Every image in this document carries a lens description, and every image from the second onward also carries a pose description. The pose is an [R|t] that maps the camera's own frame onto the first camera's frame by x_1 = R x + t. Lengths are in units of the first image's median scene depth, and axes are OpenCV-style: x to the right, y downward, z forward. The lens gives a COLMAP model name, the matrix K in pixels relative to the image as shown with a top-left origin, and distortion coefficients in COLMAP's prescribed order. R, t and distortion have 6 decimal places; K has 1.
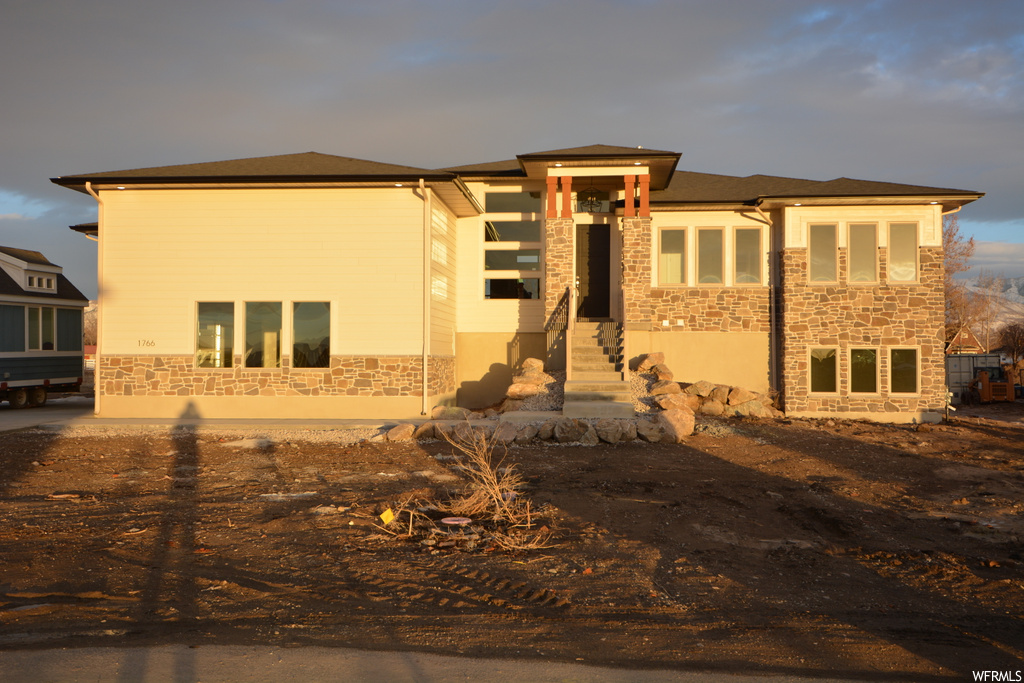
lens RADIAL K [[1082.2, 0, 512.0], [0, 1082.2, 341.5], [0, 0, 1]] dist [0.012137, 0.007467]
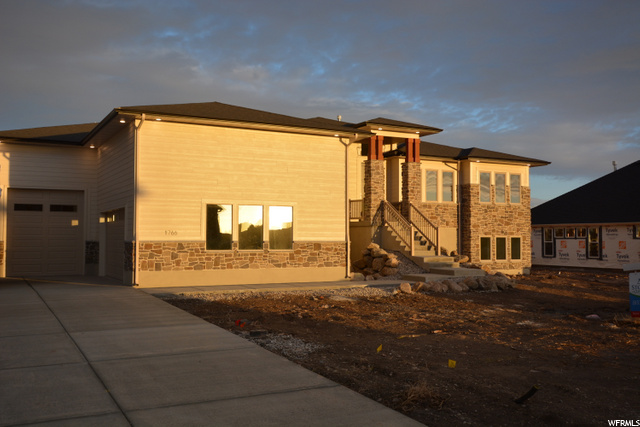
lens RADIAL K [[643.5, 0, 319.2], [0, 643.5, 206.8], [0, 0, 1]] dist [0.079379, -0.028344]
pose [[0.837200, 0.028562, 0.546151, -0.589420], [-0.014720, 0.999450, -0.029703, -0.008693], [-0.546699, 0.016828, 0.837160, 0.201152]]
